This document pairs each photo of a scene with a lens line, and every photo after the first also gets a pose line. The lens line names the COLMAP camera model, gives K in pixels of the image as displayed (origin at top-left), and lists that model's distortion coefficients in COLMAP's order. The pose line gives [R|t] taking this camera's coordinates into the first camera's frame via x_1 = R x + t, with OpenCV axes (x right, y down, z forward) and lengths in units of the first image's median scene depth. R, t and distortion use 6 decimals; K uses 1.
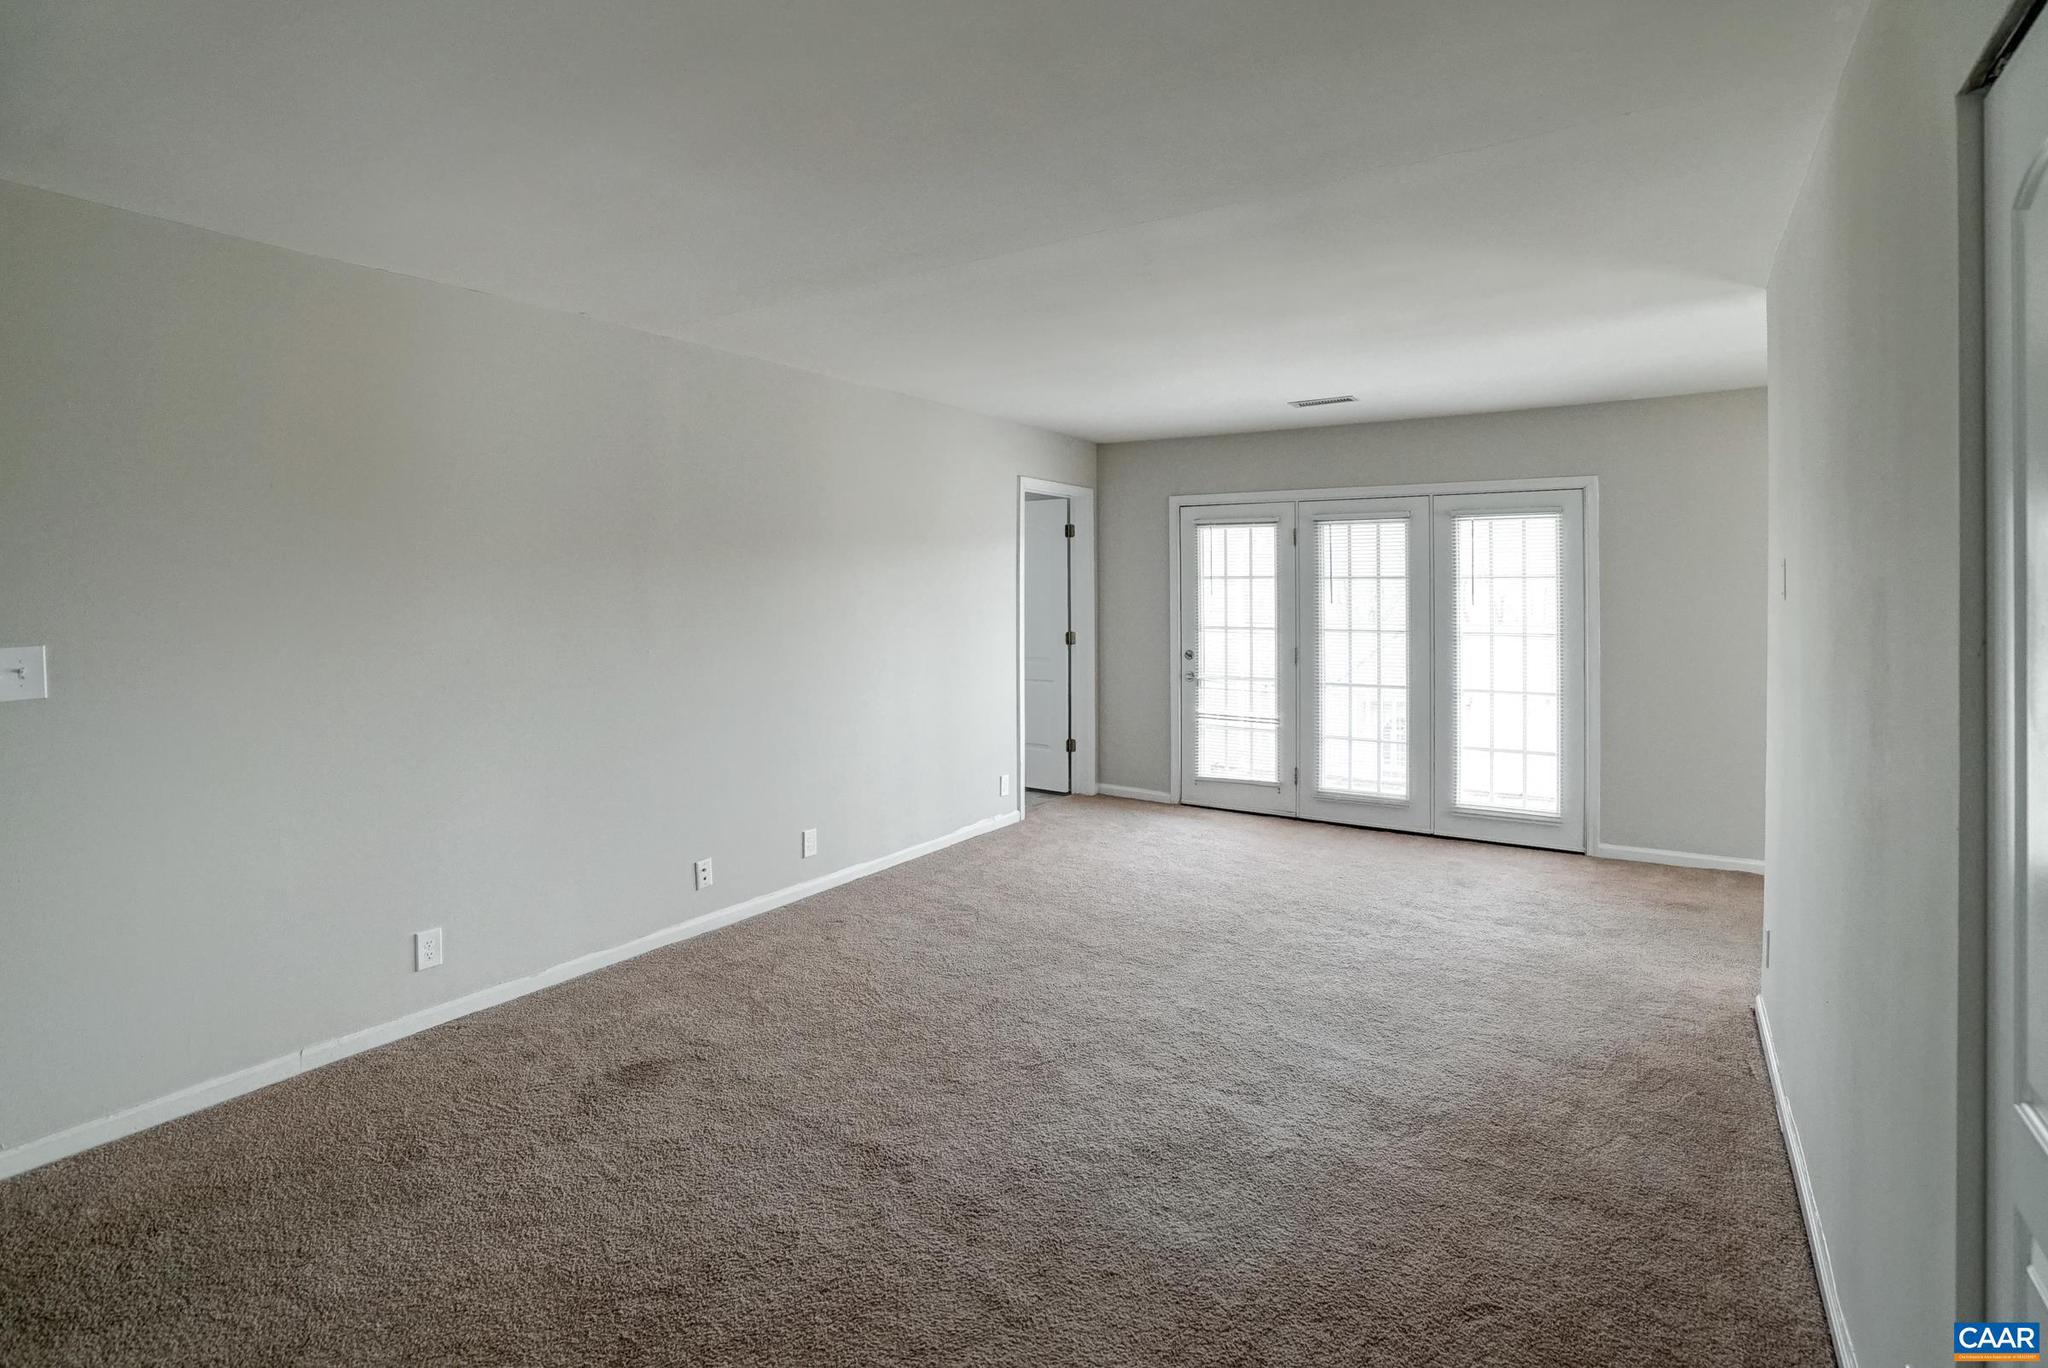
lens RADIAL K [[985.2, 0, 1007.2], [0, 985.2, 581.6], [0, 0, 1]] dist [-0.058225, 0.022640]
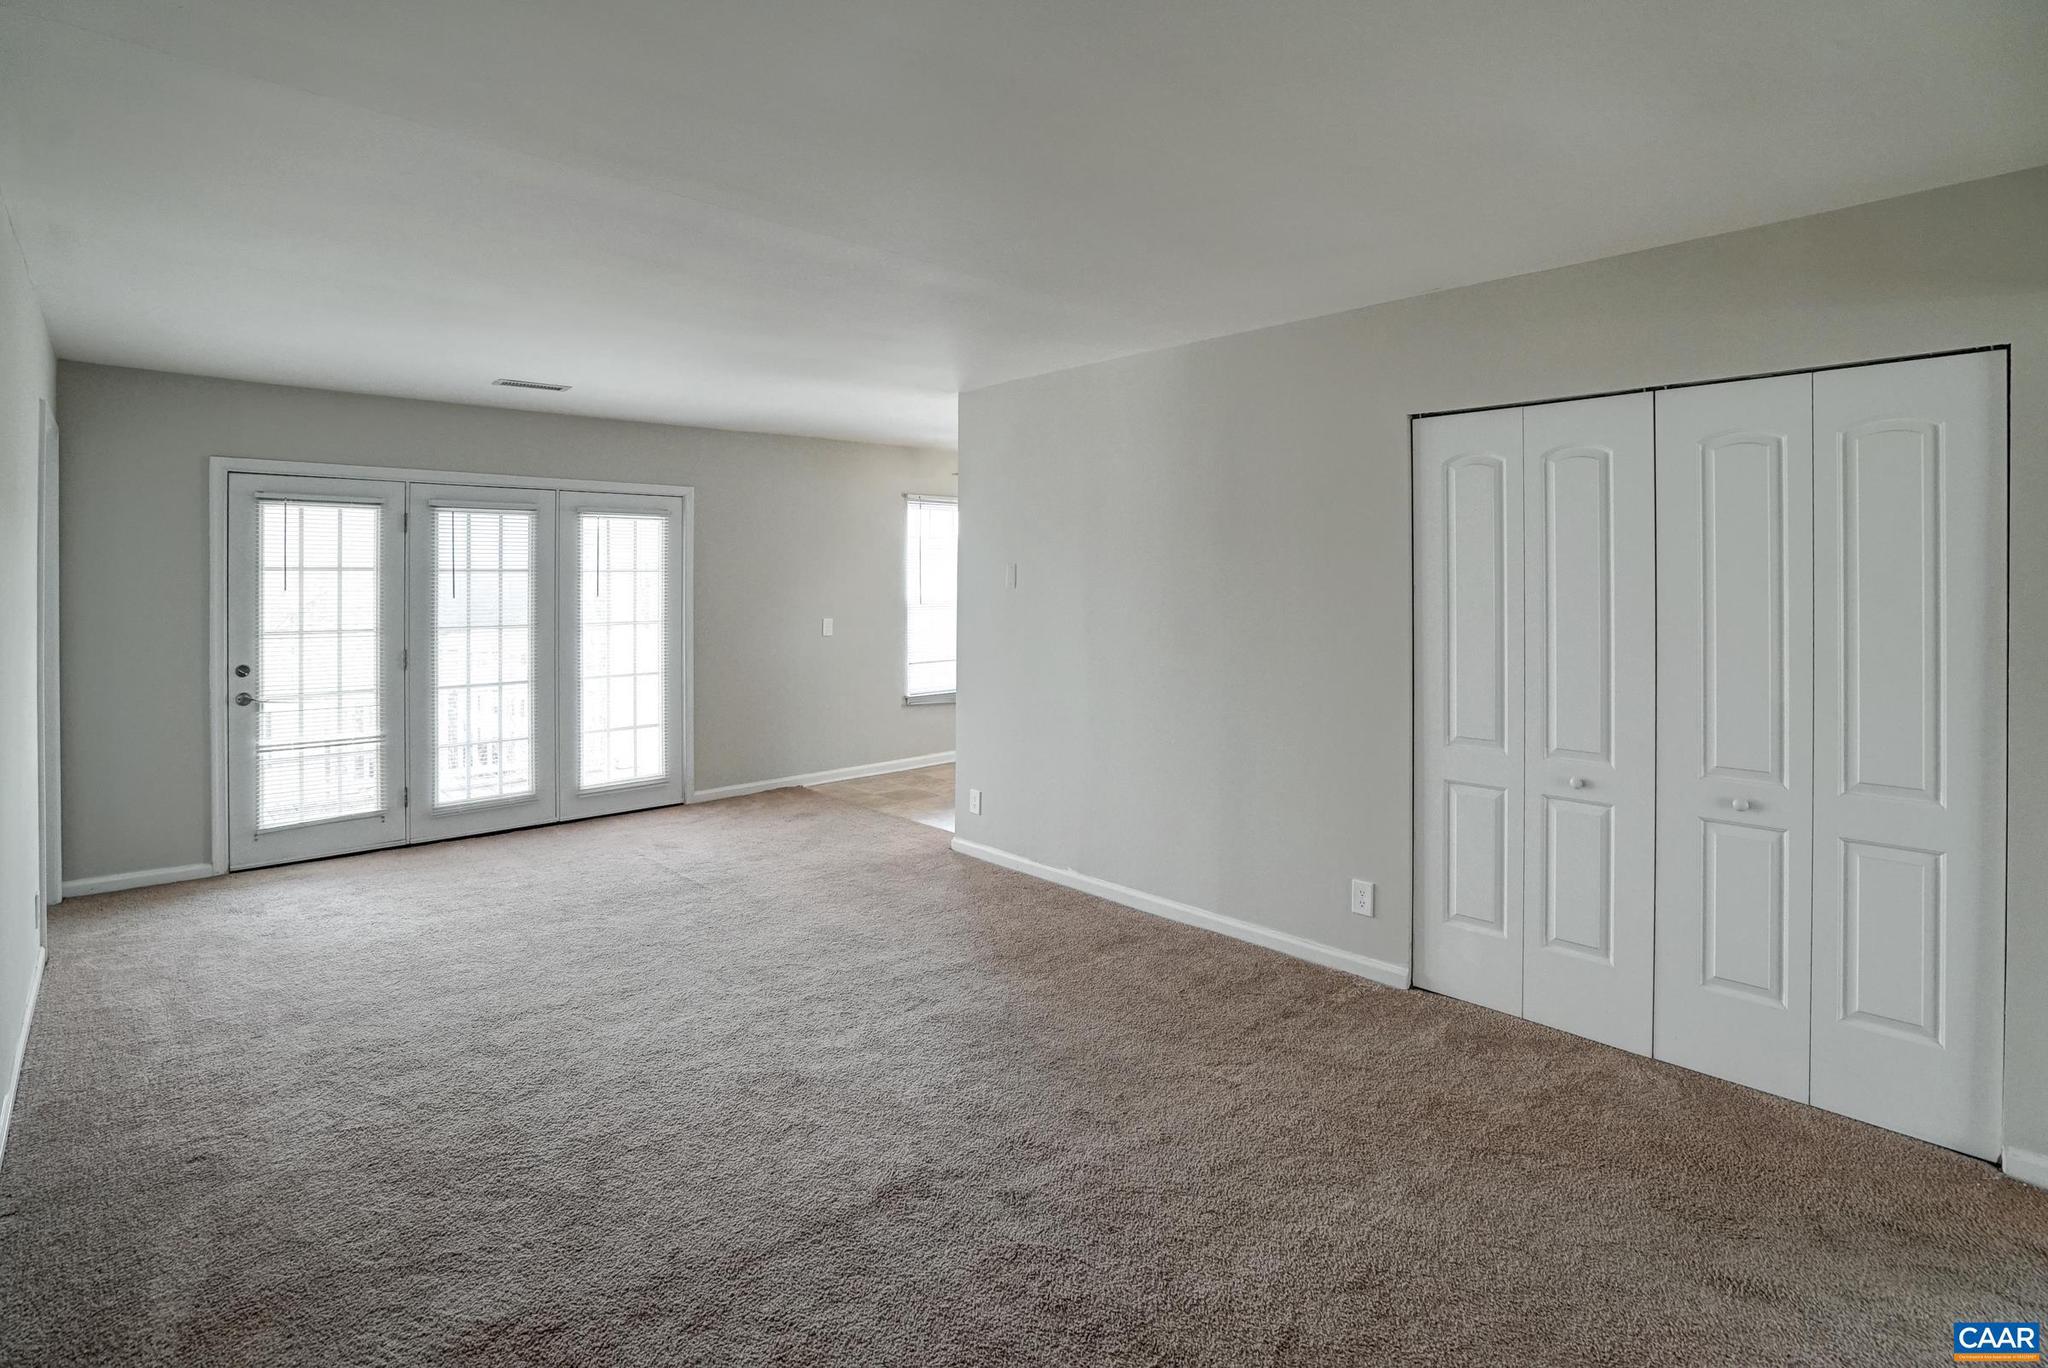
lens RADIAL K [[985.2, 0, 1007.2], [0, 985.2, 581.6], [0, 0, 1]] dist [-0.058225, 0.022640]
pose [[0.252069, -0.003110, 0.967704, -0.405699], [-0.002844, 0.999988, 0.003954, 0.001721], [-0.967705, -0.003749, 0.252057, 0.270758]]
